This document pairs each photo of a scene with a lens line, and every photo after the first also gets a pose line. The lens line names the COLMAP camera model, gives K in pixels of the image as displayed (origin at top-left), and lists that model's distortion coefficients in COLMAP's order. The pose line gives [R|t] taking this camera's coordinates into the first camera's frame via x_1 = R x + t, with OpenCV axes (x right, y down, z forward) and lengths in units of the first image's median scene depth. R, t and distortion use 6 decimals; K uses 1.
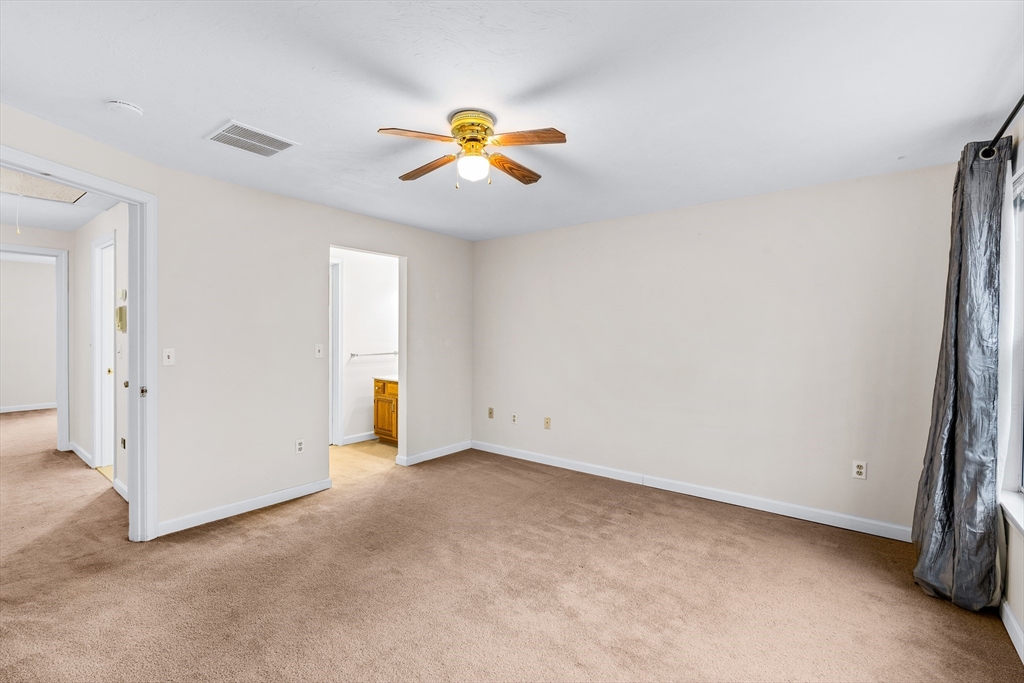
lens RADIAL K [[469.2, 0, 512.4], [0, 469.2, 342.8], [0, 0, 1]] dist [0.000413, 0.000003]
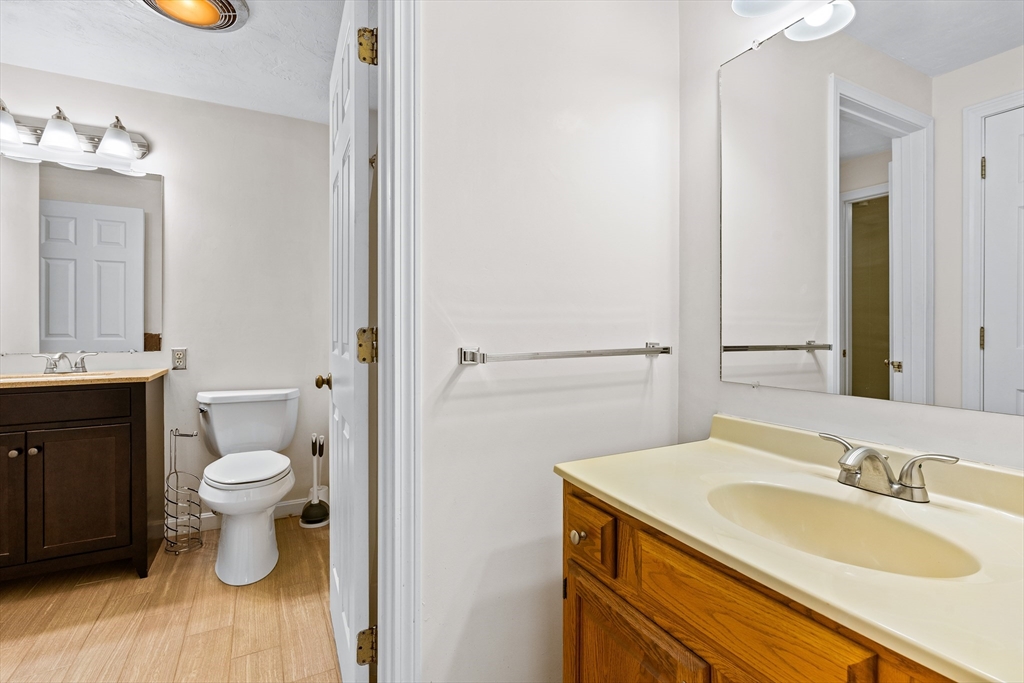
lens RADIAL K [[469.2, 0, 510.3], [0, 469.2, 336.0], [0, 0, 1]] dist [0.000413, 0.000003]
pose [[0.907573, 0.002228, -0.419889, -0.233730], [-0.002842, 0.999996, -0.000836, 0.017082], [0.419886, 0.001951, 0.907575, 0.816822]]
